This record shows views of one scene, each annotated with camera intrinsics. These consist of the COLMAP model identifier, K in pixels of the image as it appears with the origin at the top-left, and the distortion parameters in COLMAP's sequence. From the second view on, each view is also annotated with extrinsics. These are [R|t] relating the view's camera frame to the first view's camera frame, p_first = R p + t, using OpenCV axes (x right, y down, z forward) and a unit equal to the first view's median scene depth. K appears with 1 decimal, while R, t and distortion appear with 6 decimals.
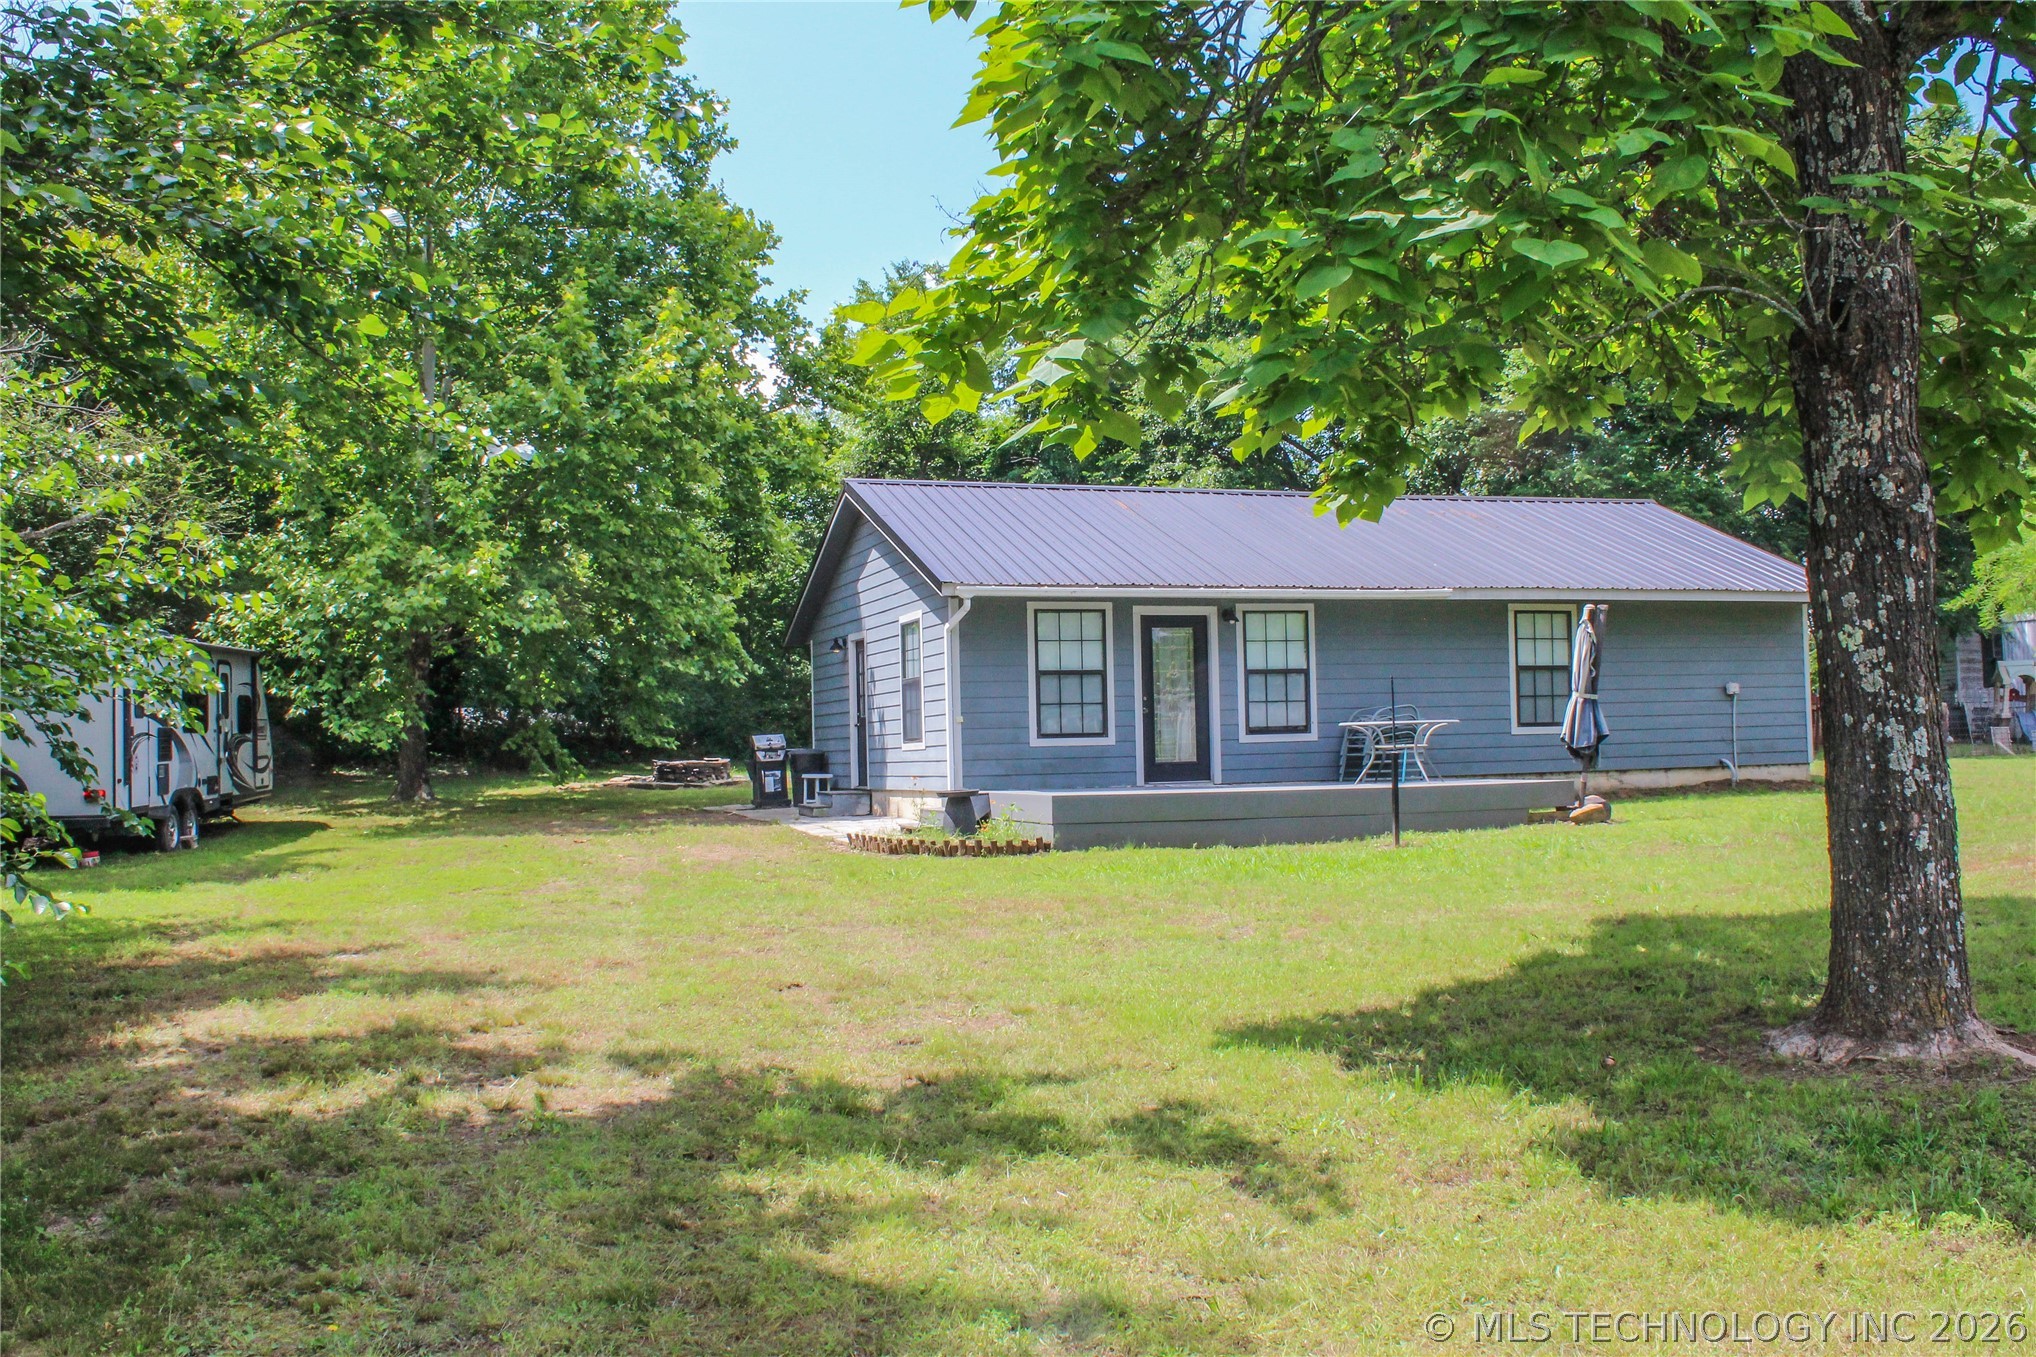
lens RADIAL K [[1864.7, 0, 972.5], [0, 1864.7, 663.8], [0, 0, 1]] dist [-0.100548, 0.000000]
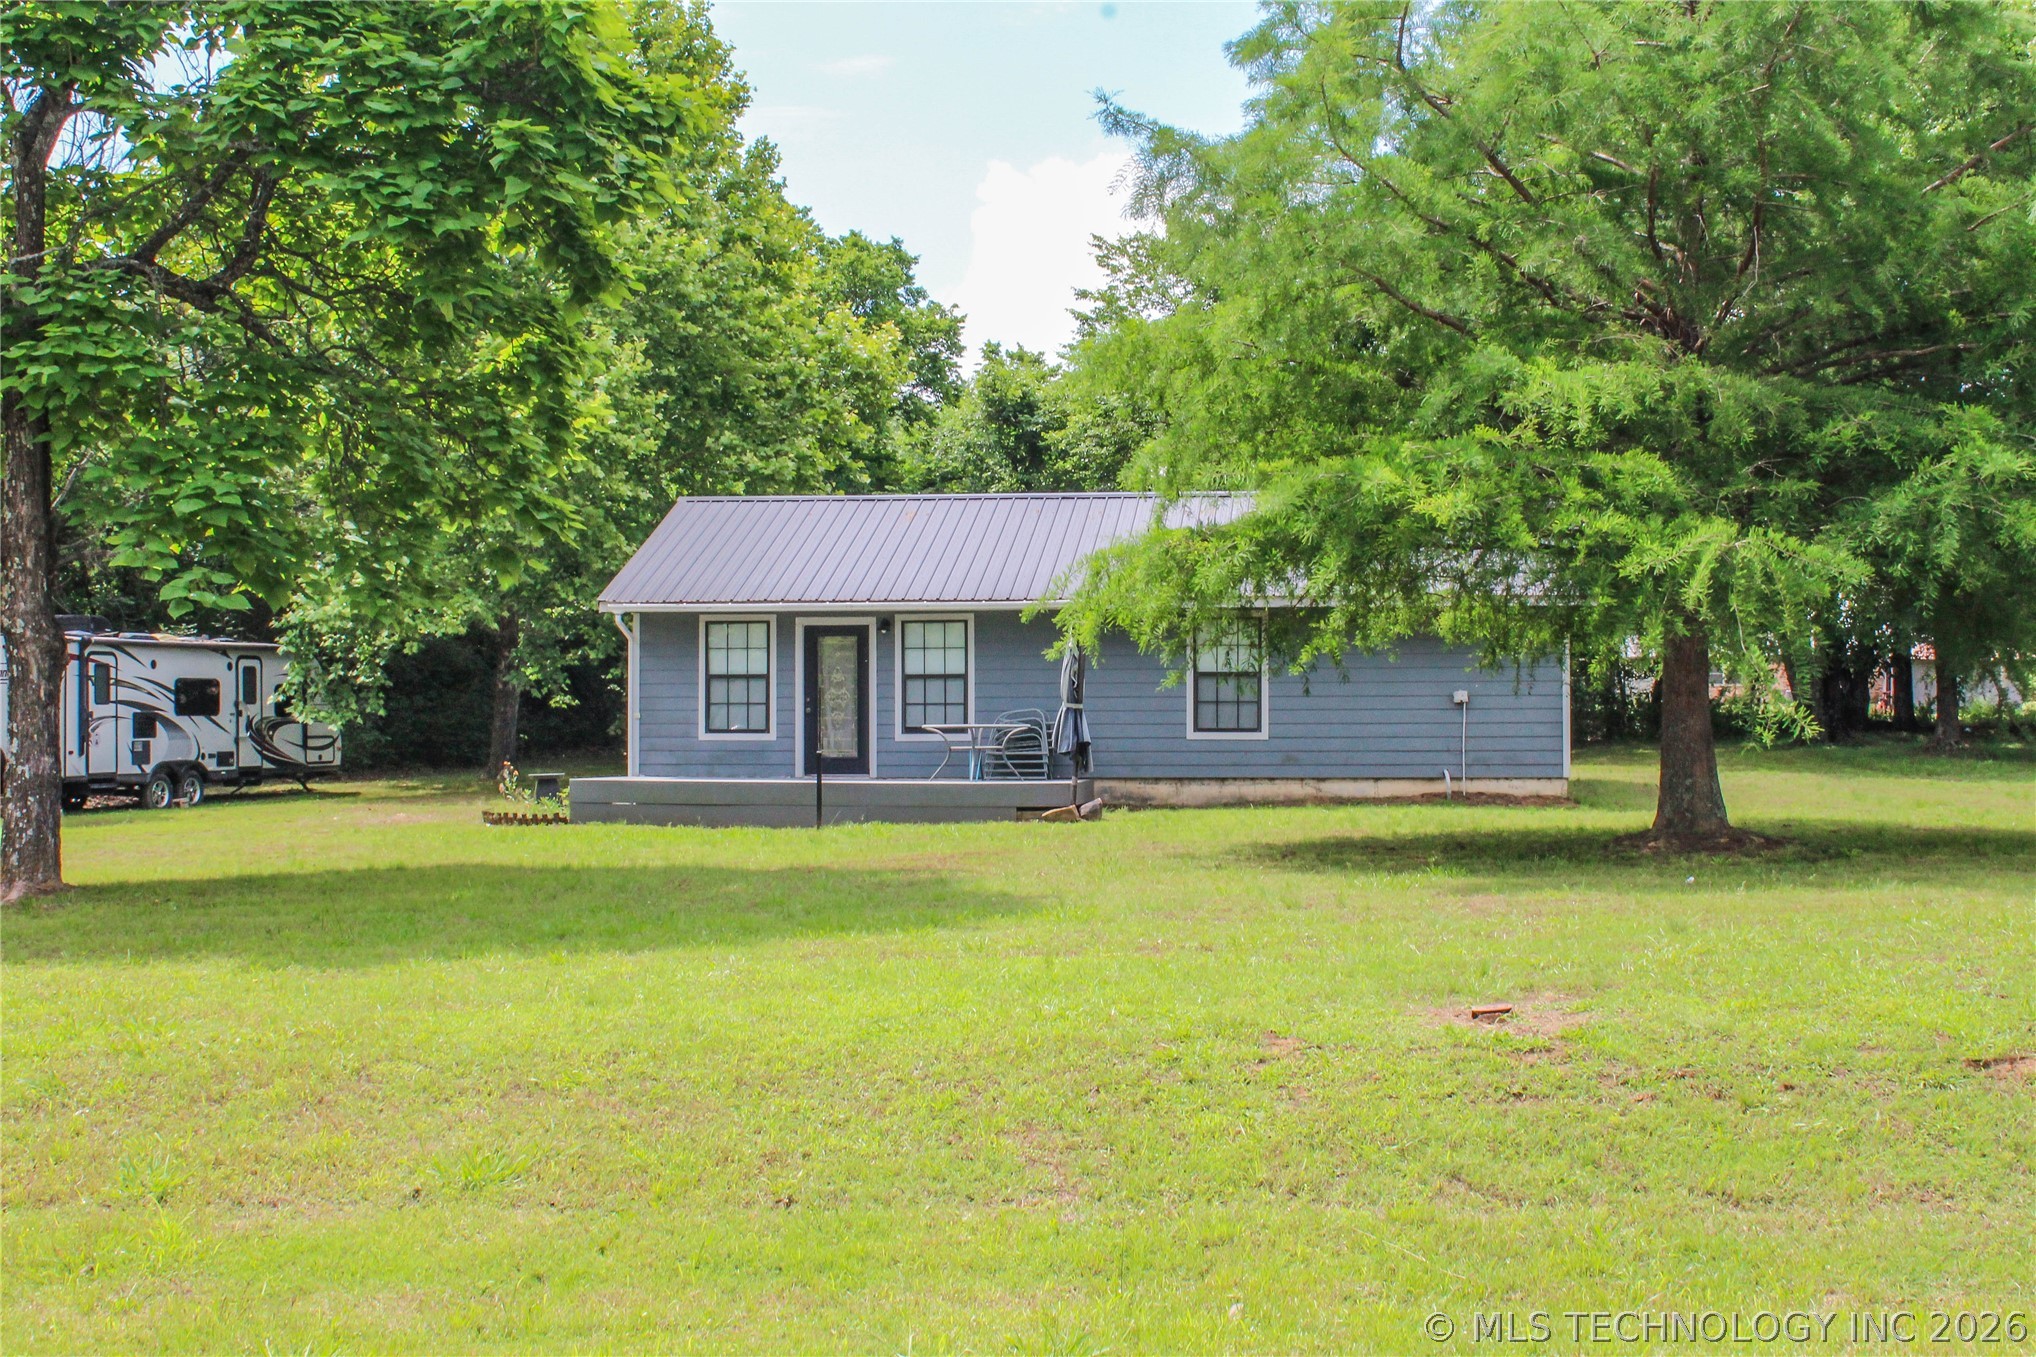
lens RADIAL K [[2577.4, 0, 974.7], [0, 2577.4, 691.7], [0, 0, 1]] dist [-0.043349, 0.000000]
pose [[0.901780, 0.013071, -0.431998, 0.823786], [-0.000321, 0.999563, 0.029575, -0.031037], [0.432196, -0.026531, 0.901389, -0.343515]]
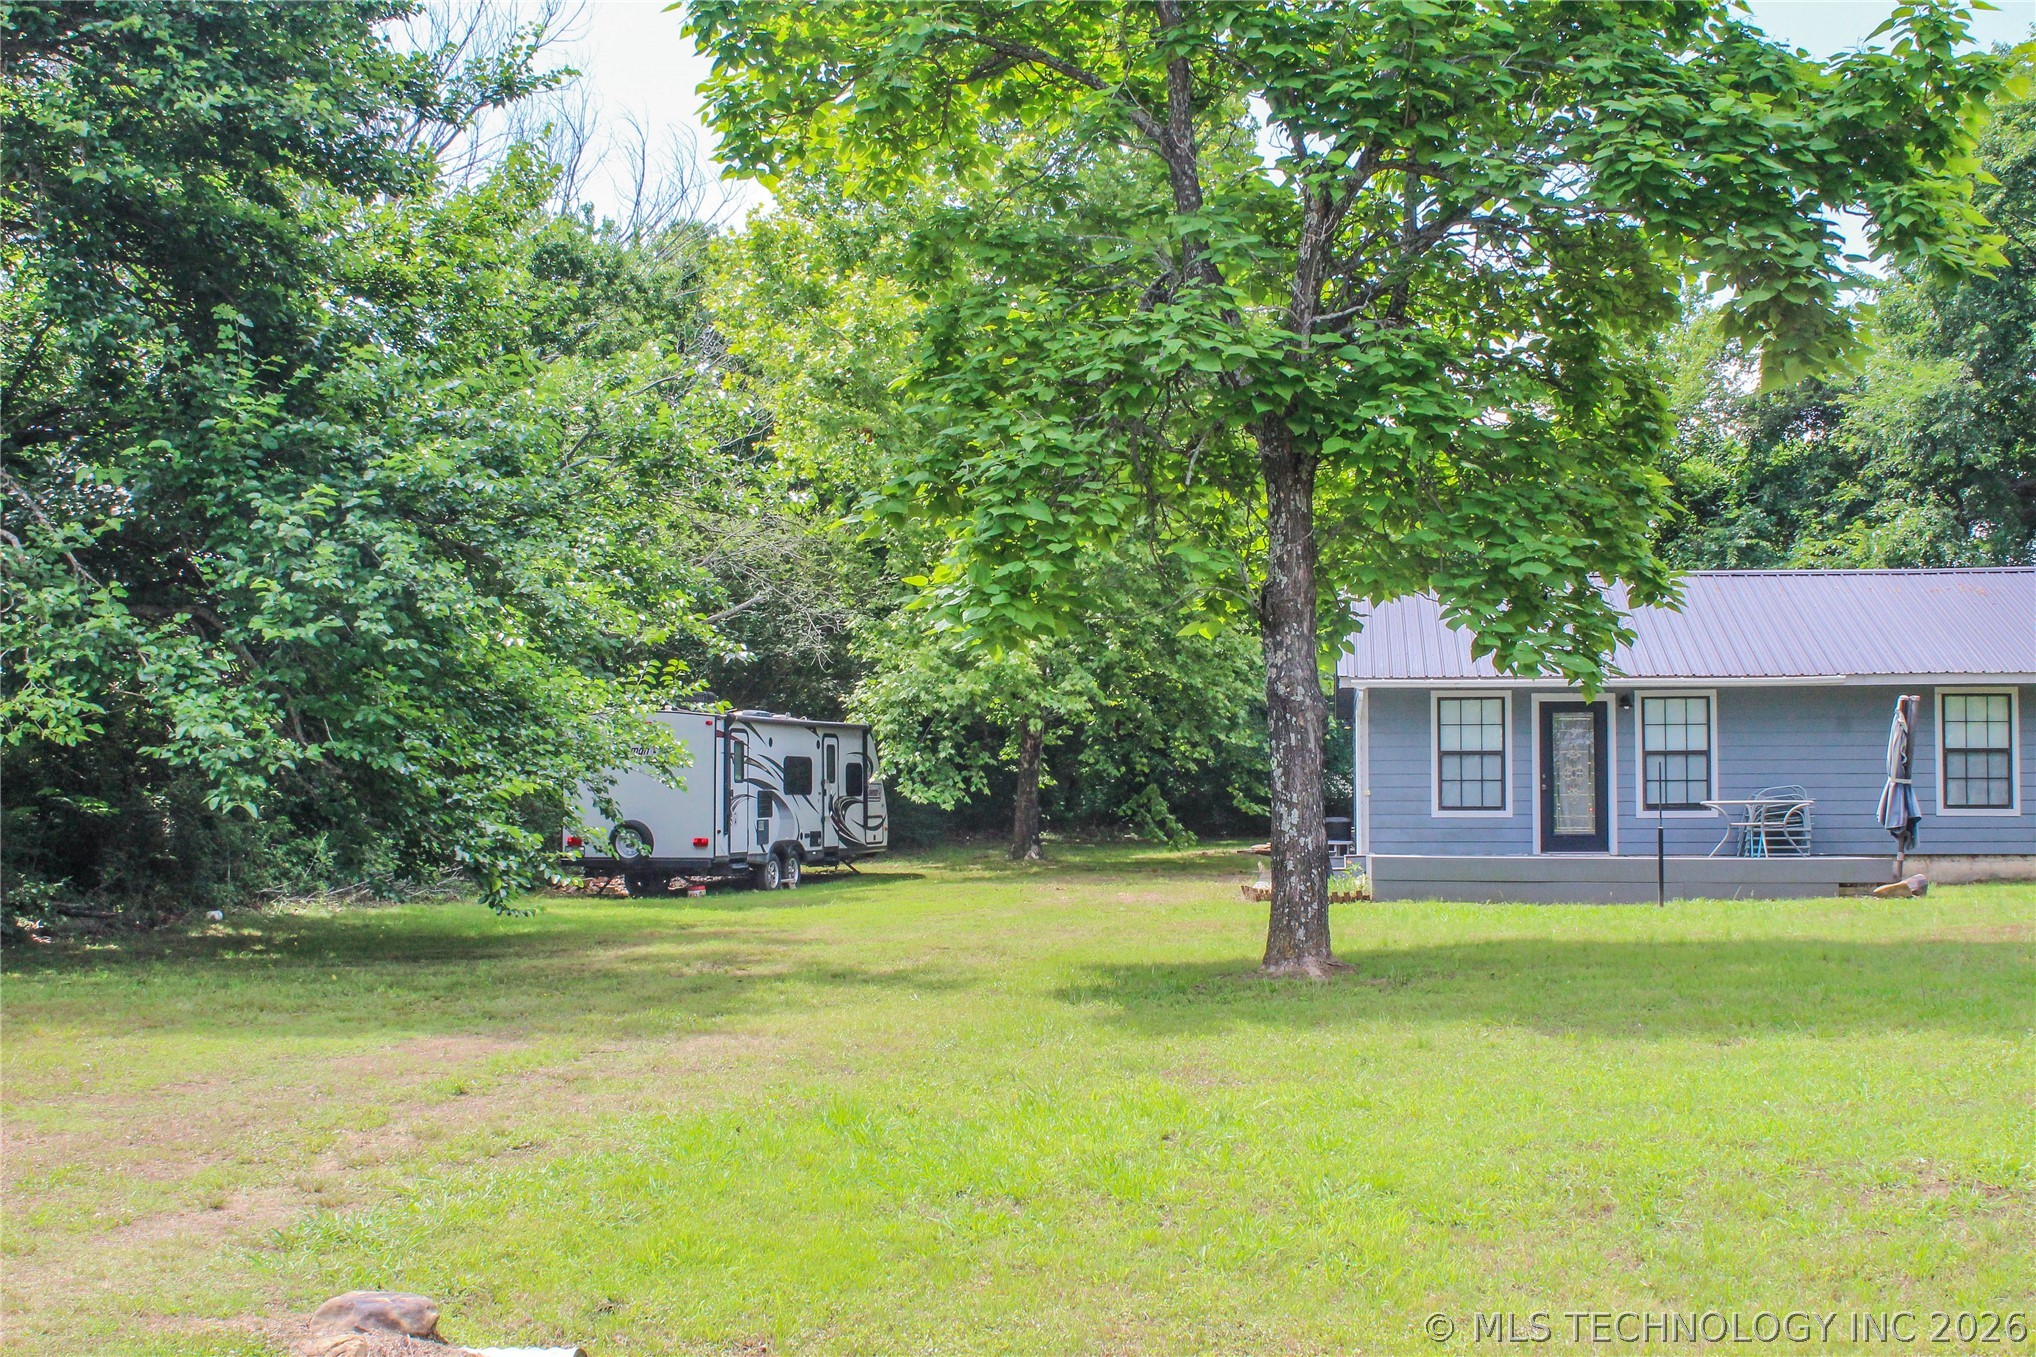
lens RADIAL K [[2577.4, 0, 1017.4], [0, 2577.4, 691.7], [0, 0, 1]] dist [-0.043349, 0.000000]
pose [[0.912574, -0.000647, -0.408911, 0.418558], [-0.001106, 0.999991, -0.004051, -0.024537], [0.408910, 0.004149, 0.912565, -0.511878]]
